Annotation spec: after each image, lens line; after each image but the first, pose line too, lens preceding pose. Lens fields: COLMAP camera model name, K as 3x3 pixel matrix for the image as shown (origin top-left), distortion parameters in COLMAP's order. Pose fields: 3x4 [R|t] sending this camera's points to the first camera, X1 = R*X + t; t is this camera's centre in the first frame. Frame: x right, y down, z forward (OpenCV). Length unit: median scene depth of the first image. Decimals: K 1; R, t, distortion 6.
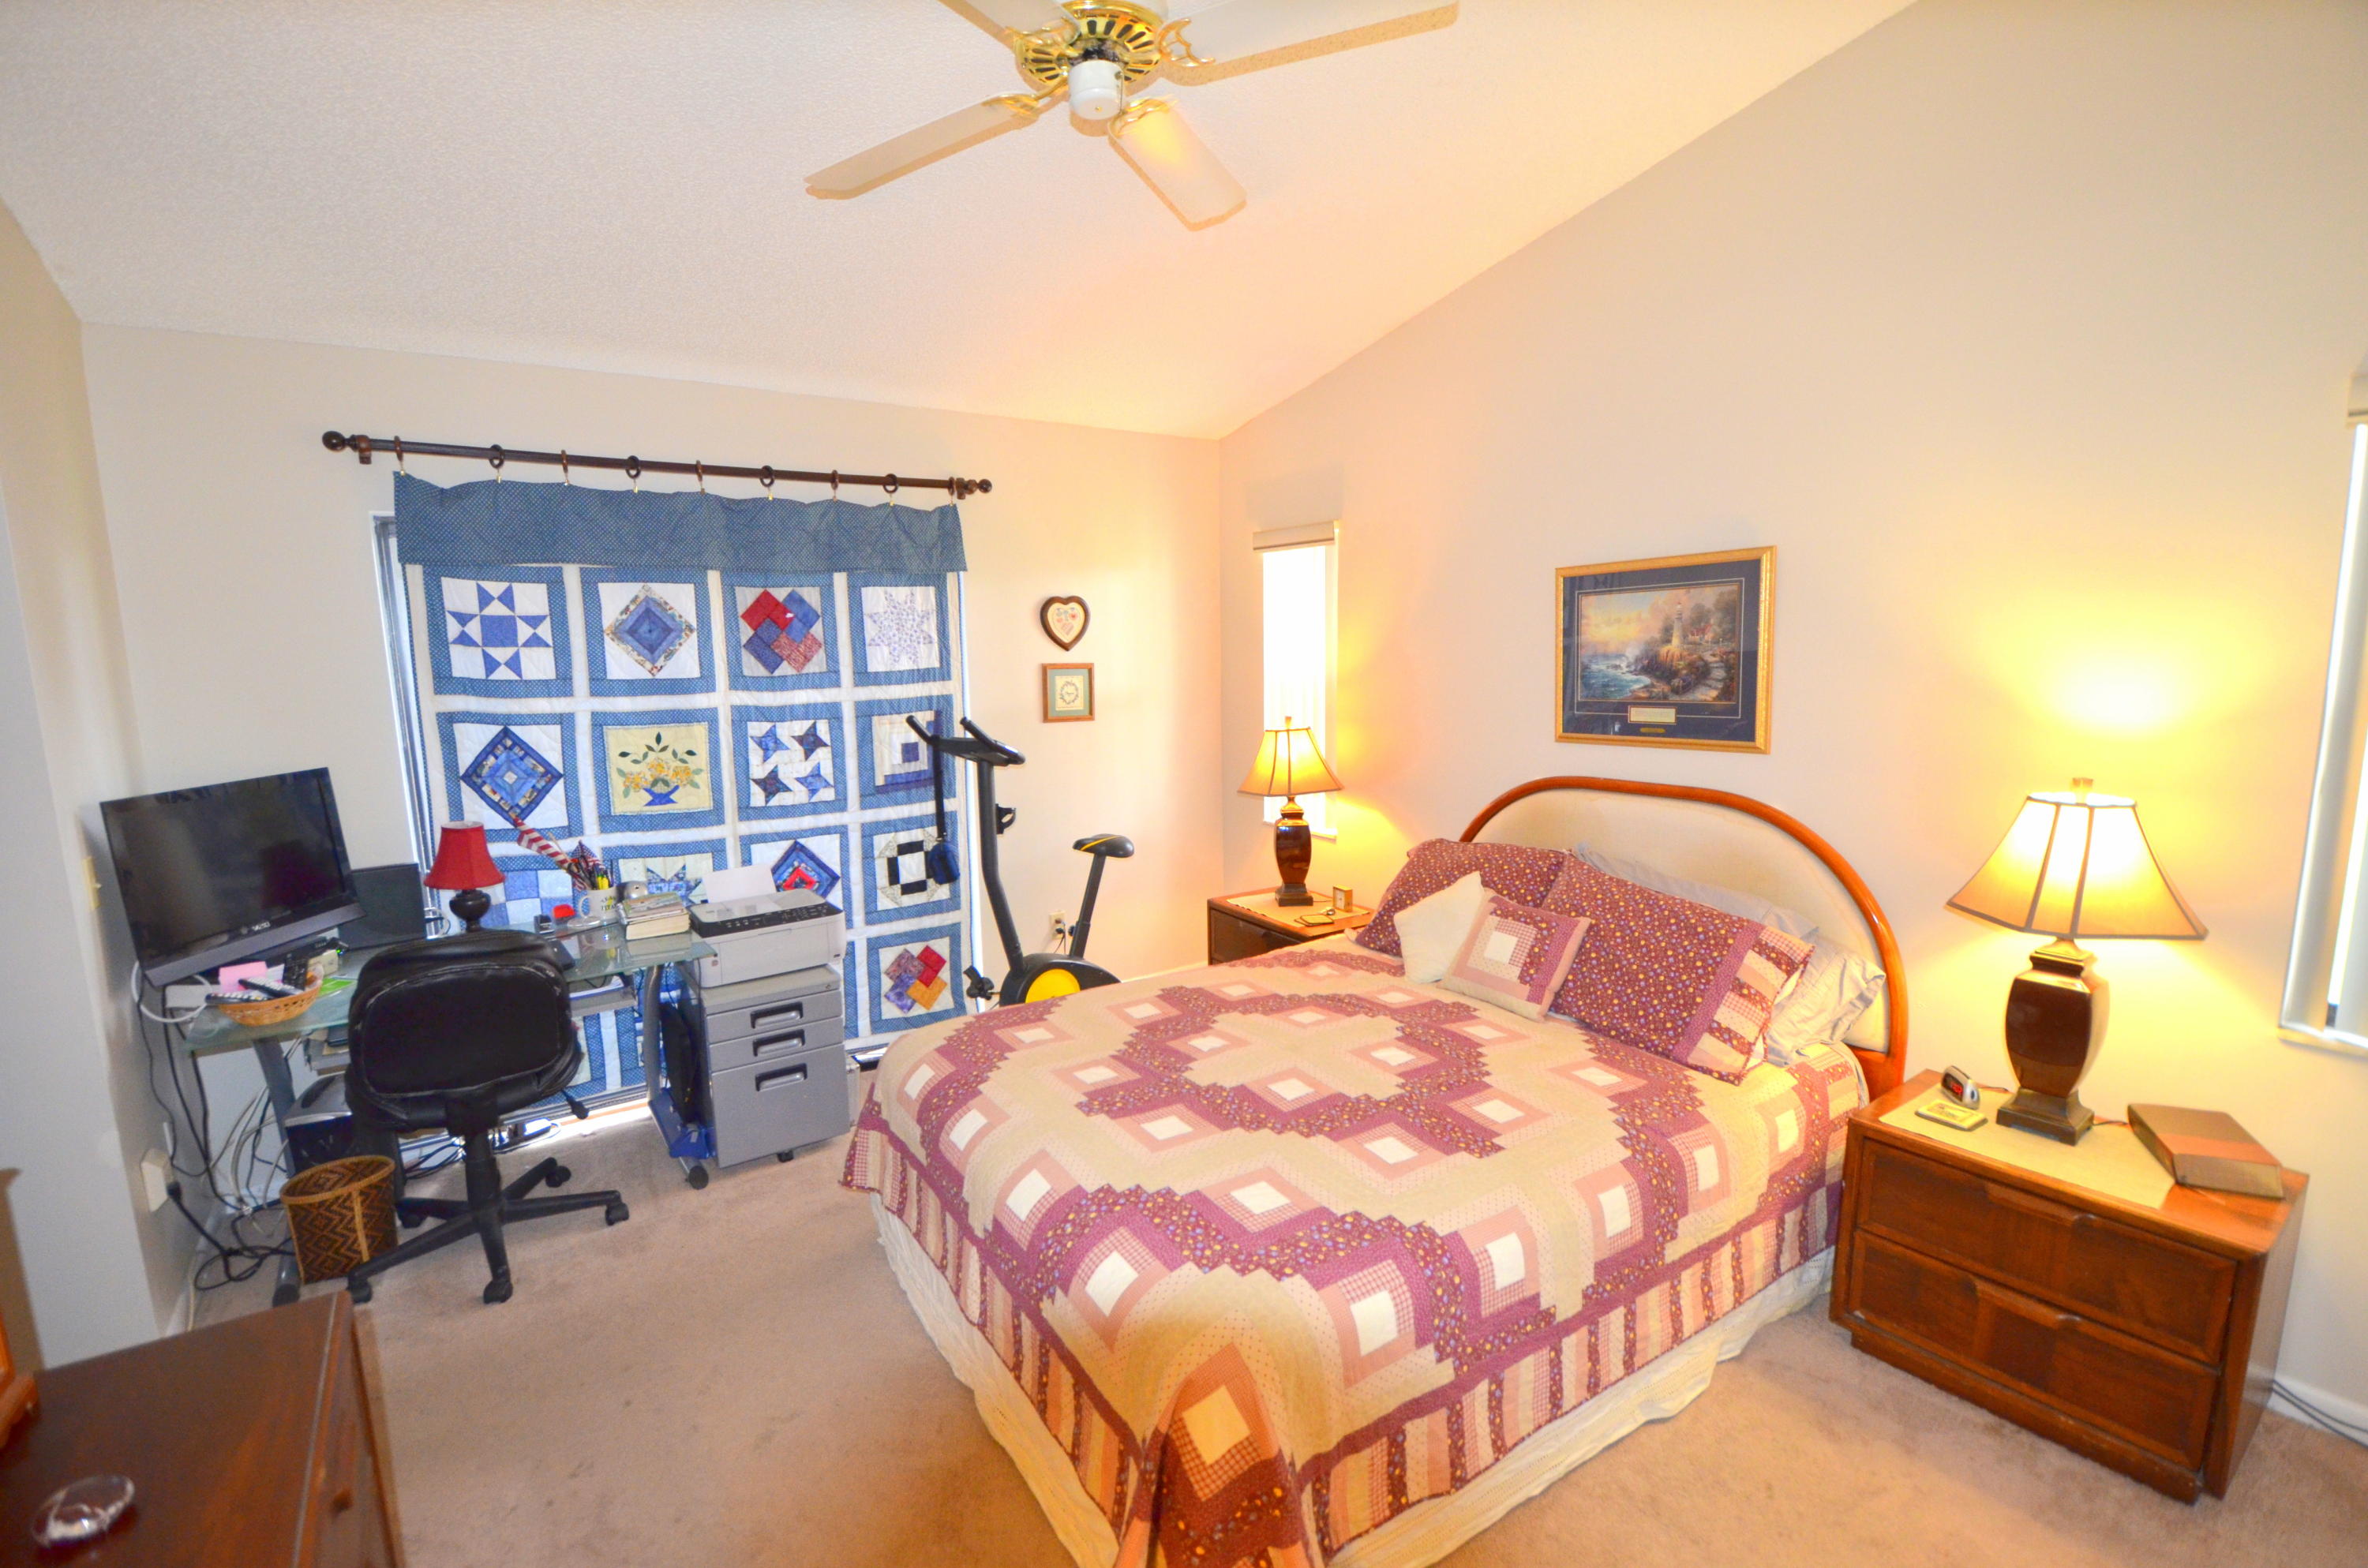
lens RADIAL K [[1048.0, 0, 1184.0], [0, 1048.0, 784.0], [0, 0, 1]] dist [0.016445, -0.022385]
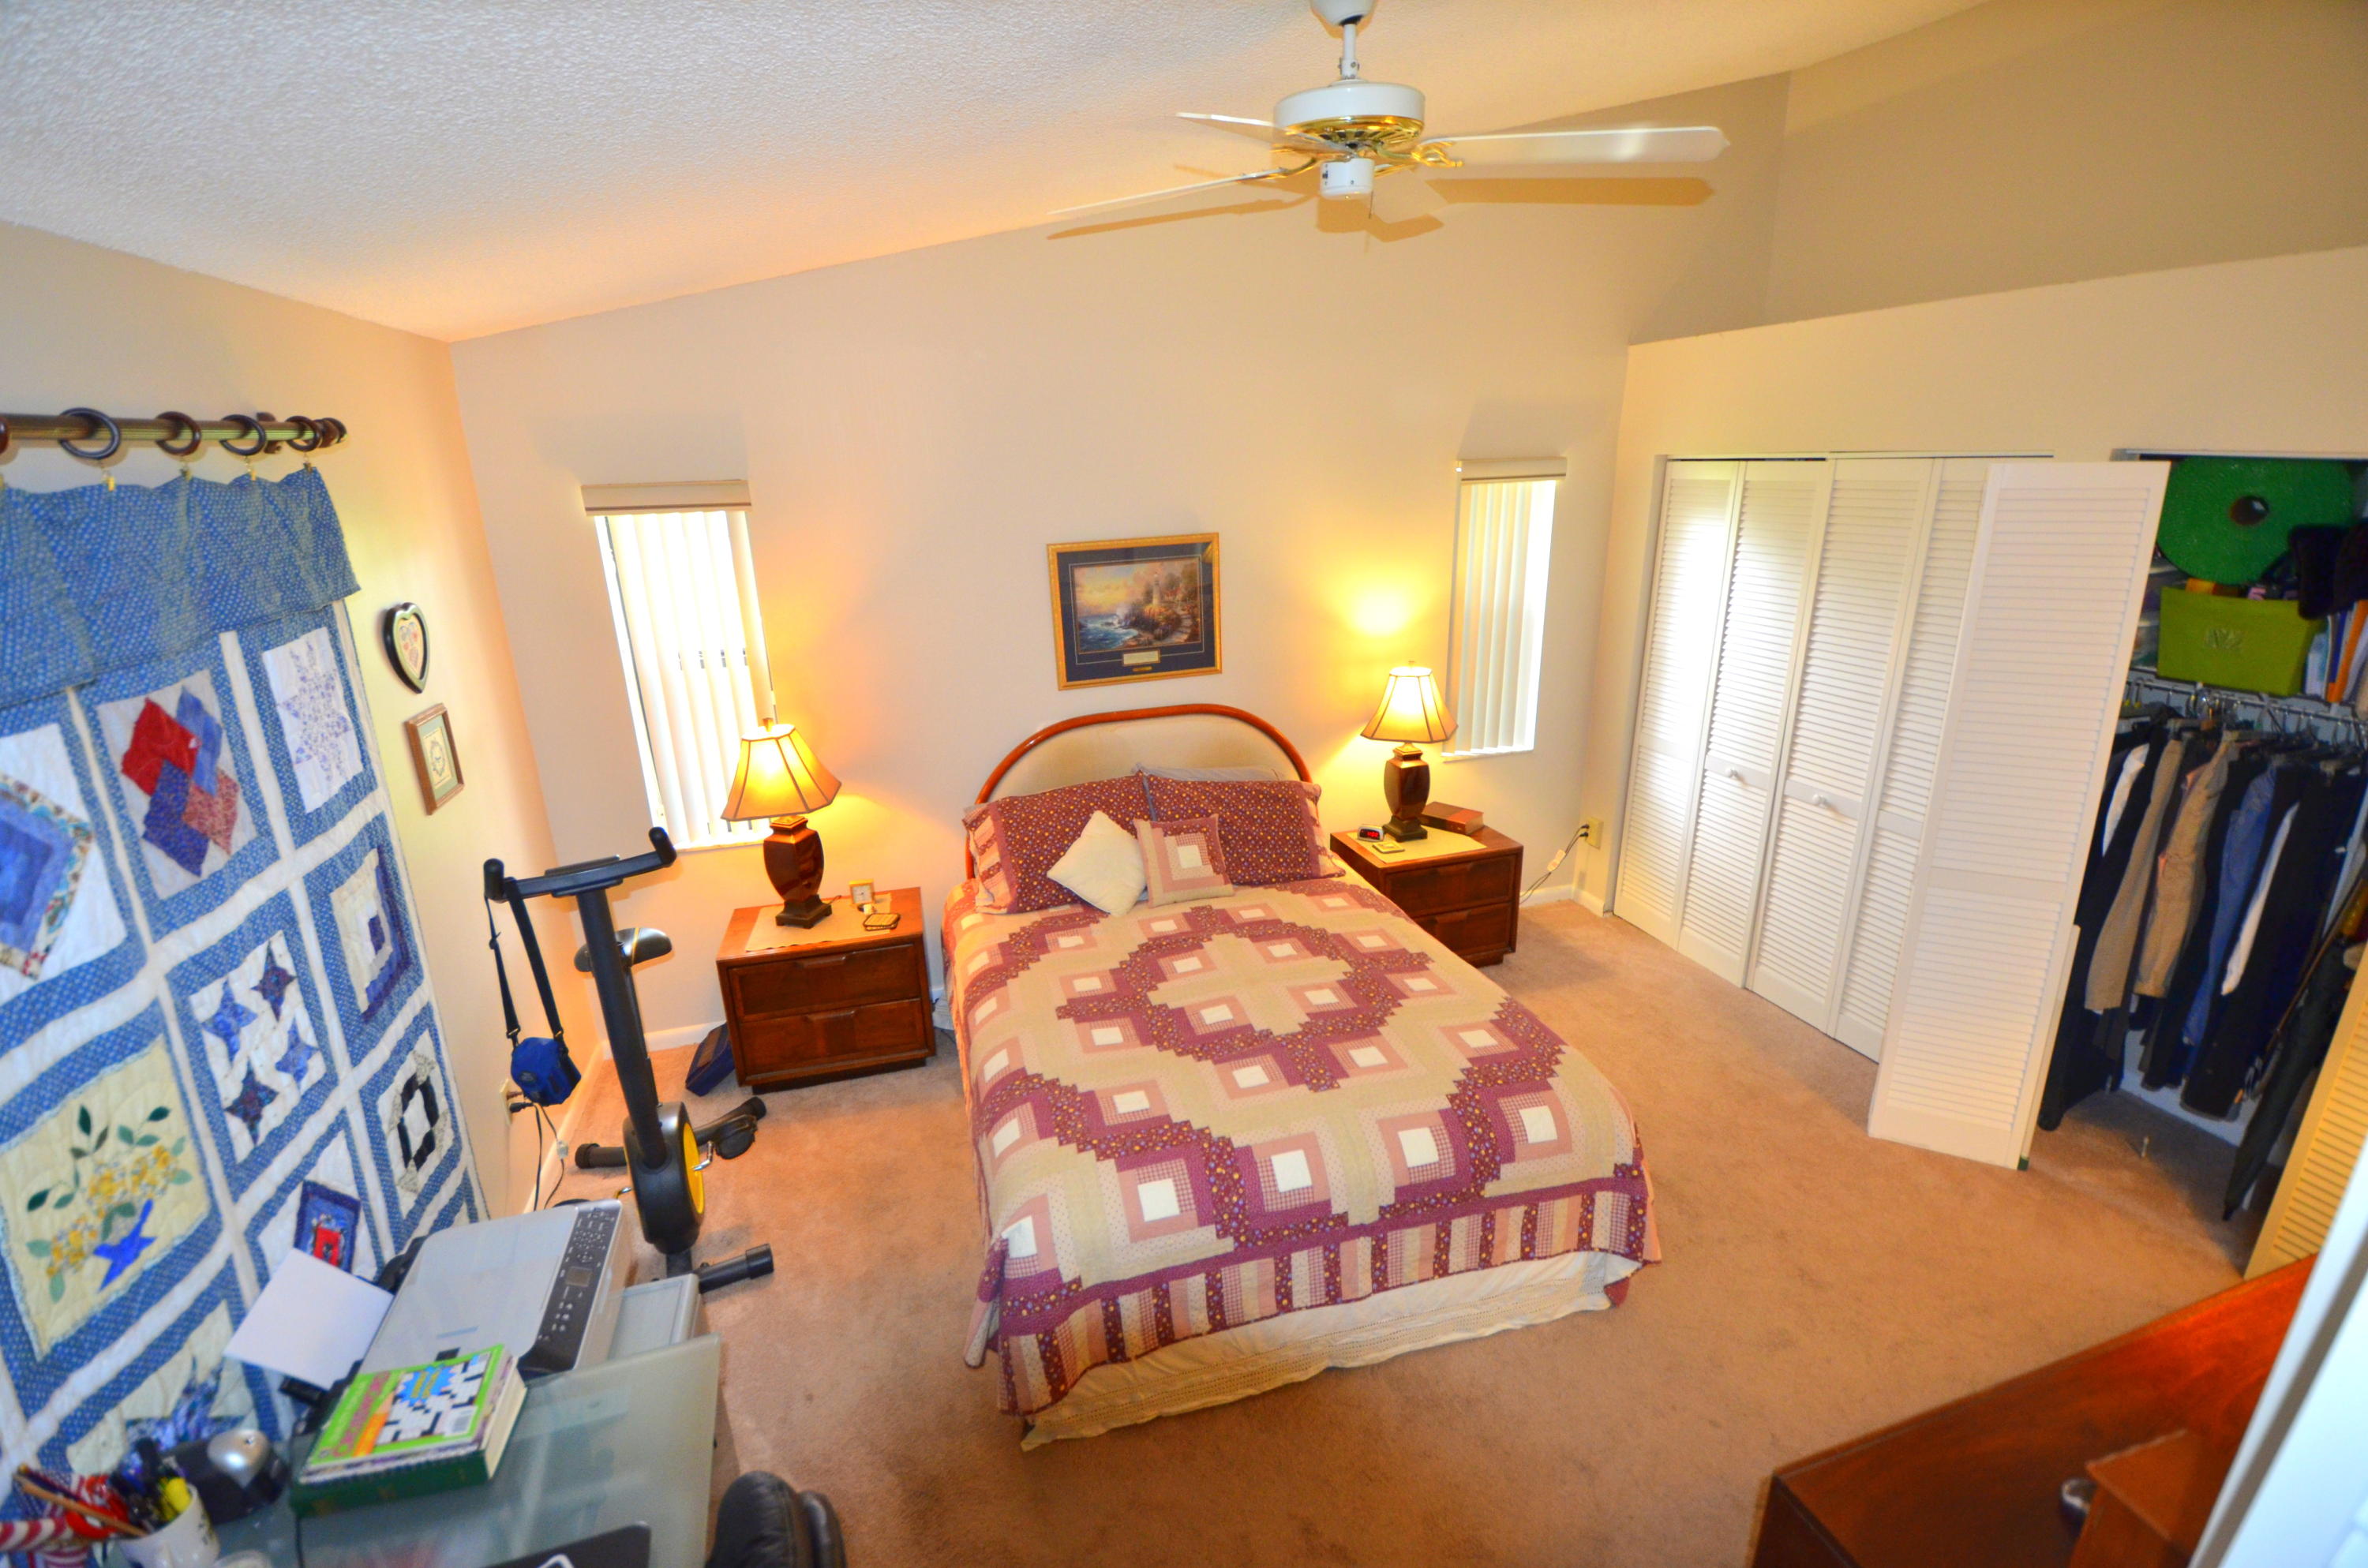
lens RADIAL K [[1048.0, 0, 1184.0], [0, 1048.0, 784.0], [0, 0, 1]] dist [0.016445, -0.022385]
pose [[0.293912, -0.275148, 0.915374, -0.743250], [0.148338, 0.959199, 0.240693, -0.209867], [-0.944252, 0.065042, 0.322735, 0.502943]]
